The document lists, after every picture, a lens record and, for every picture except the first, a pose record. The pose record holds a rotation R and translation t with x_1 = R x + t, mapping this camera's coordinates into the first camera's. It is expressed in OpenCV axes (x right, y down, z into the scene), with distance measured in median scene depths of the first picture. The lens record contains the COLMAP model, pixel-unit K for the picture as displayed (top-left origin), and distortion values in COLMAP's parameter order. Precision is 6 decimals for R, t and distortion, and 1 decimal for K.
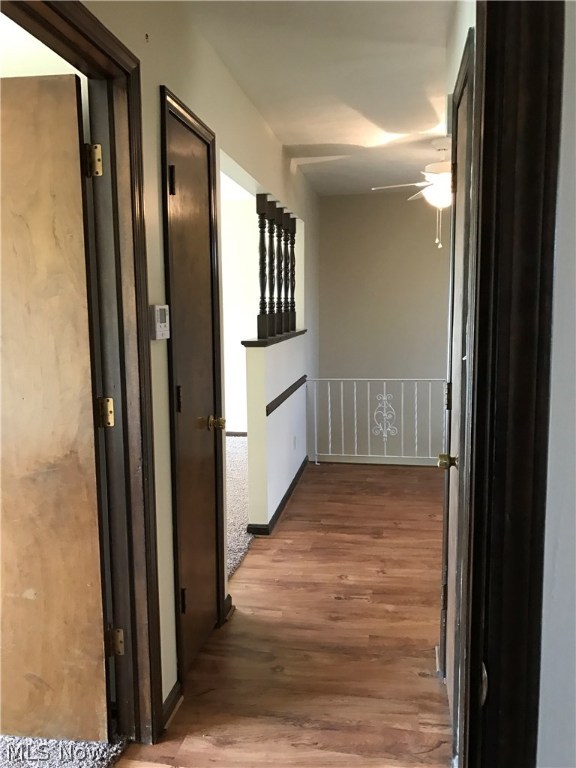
lens RADIAL K [[635.4, 0, 288.0], [0, 635.4, 384.0], [0, 0, 1]] dist [0.052357, -0.070206]
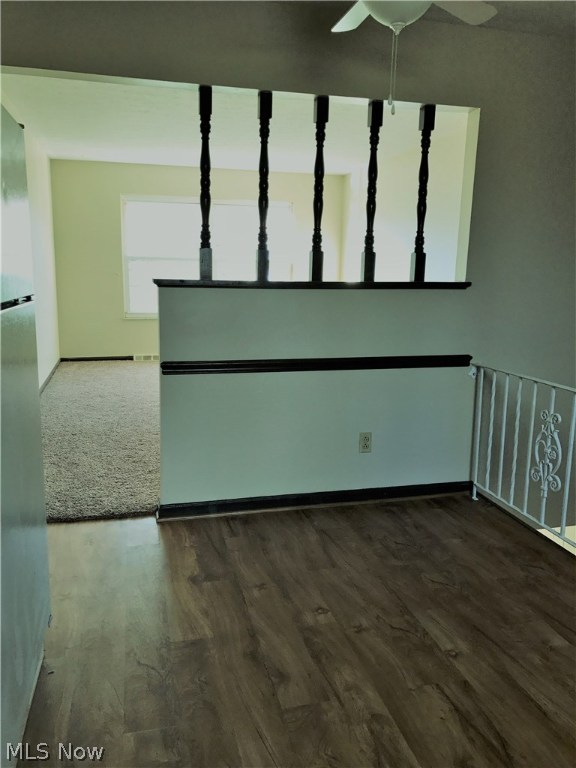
lens RADIAL K [[635.4, 0, 288.0], [0, 635.4, 384.0], [0, 0, 1]] dist [0.052357, -0.070206]
pose [[0.400750, 0.185716, -0.897167, 0.642546], [-0.136991, 0.980378, 0.141749, -0.061951], [0.905888, 0.066098, 0.418327, 0.681746]]
